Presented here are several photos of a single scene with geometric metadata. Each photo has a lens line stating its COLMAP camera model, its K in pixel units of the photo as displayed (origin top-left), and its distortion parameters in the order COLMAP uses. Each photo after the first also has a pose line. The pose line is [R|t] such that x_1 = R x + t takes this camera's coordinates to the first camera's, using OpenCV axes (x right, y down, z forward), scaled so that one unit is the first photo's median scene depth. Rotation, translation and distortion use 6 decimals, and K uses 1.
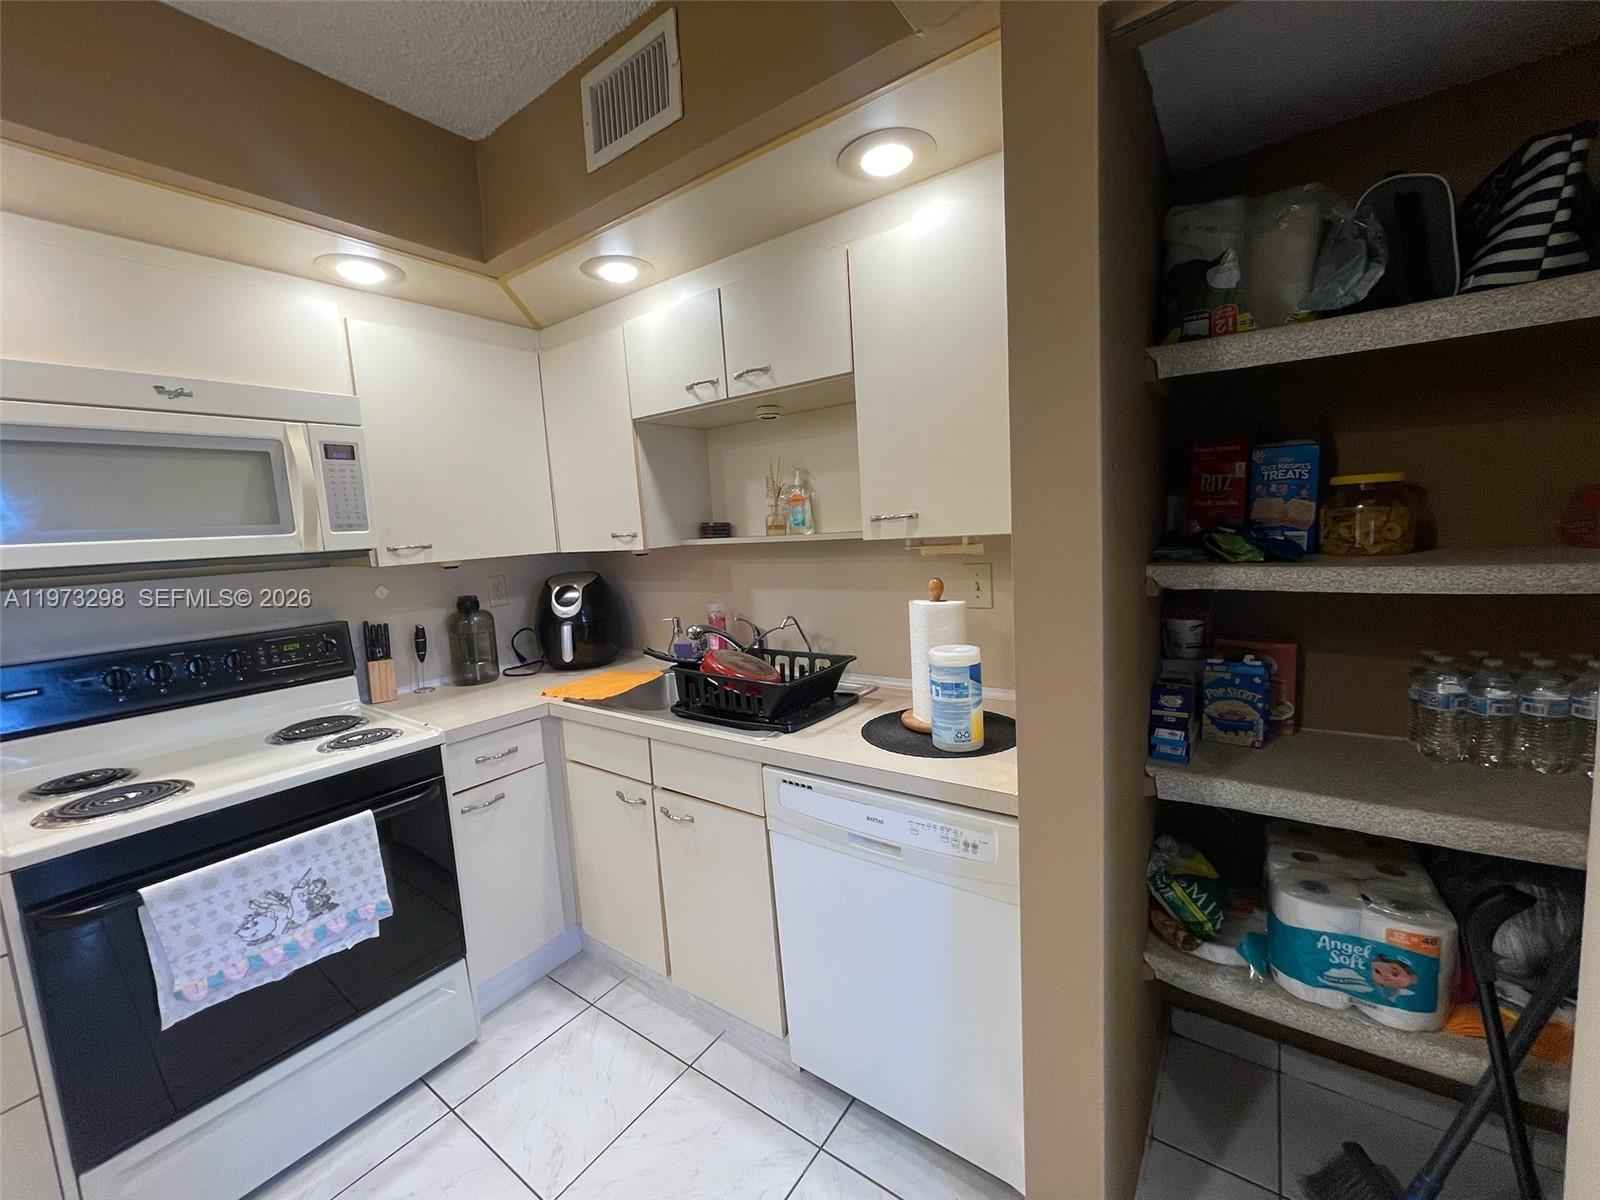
lens RADIAL K [[645.9, 0, 792.8], [0, 645.9, 603.0], [0, 0, 1]] dist [0.001643, -0.000007]
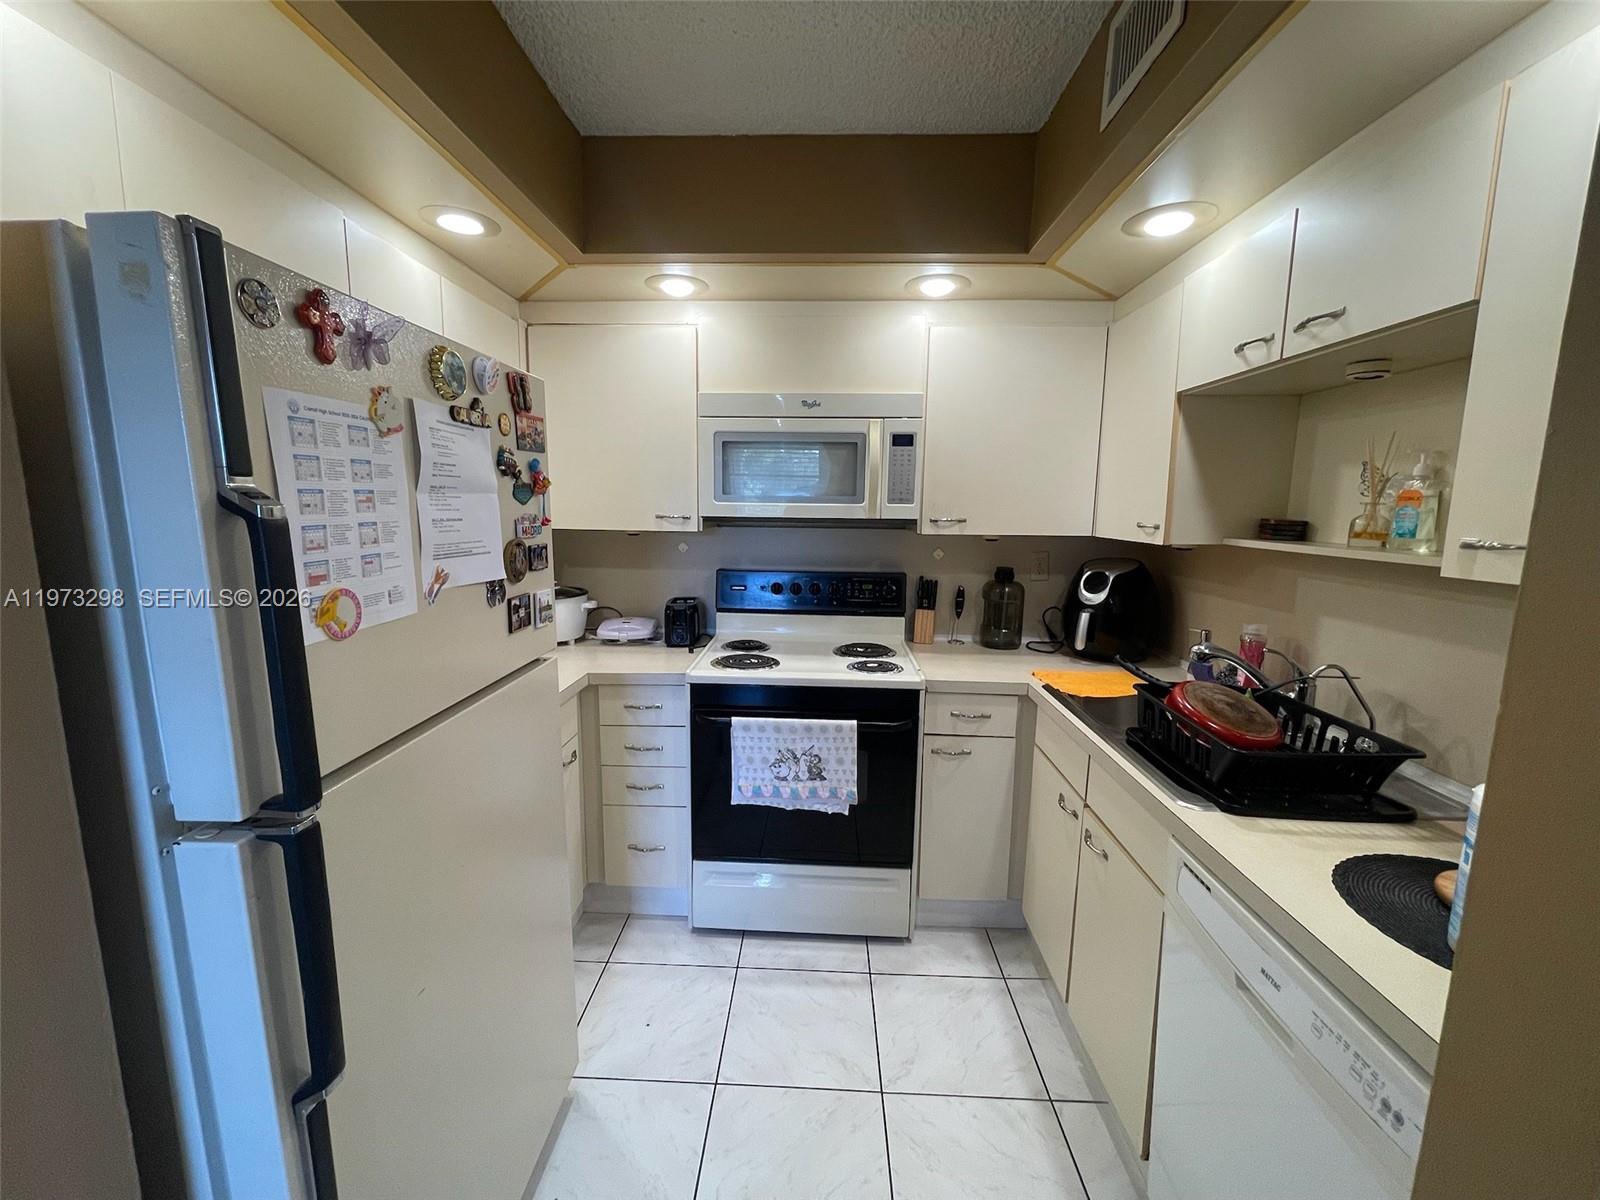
lens RADIAL K [[645.9, 0, 793.9], [0, 645.9, 602.2], [0, 0, 1]] dist [0.001643, -0.000007]
pose [[0.551448, 0.190738, -0.812111, 0.247203], [-0.144510, 0.980634, 0.132191, -0.058754], [0.821597, 0.044462, 0.568332, 0.124241]]
